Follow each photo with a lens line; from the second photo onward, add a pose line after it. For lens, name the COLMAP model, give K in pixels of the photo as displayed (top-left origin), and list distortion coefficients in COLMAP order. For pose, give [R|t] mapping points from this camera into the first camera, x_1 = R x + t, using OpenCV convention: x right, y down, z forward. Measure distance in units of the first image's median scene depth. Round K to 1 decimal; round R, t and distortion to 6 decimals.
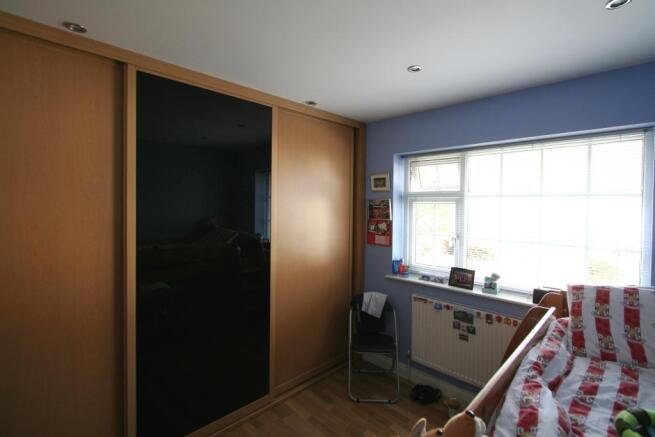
lens RADIAL K [[311.3, 0, 332.3], [0, 311.3, 208.9], [0, 0, 1]] dist [0.000650, -0.000114]
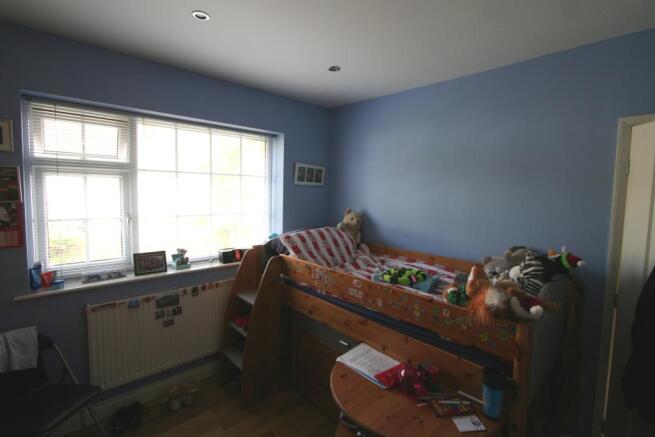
lens RADIAL K [[311.3, 0, 332.3], [0, 311.3, 208.9], [0, 0, 1]] dist [0.000650, -0.000114]
pose [[0.040883, -0.074894, 0.996353, -0.428553], [-0.011827, 0.997081, 0.075434, -0.004097], [-0.999094, -0.014868, 0.039878, 0.443071]]
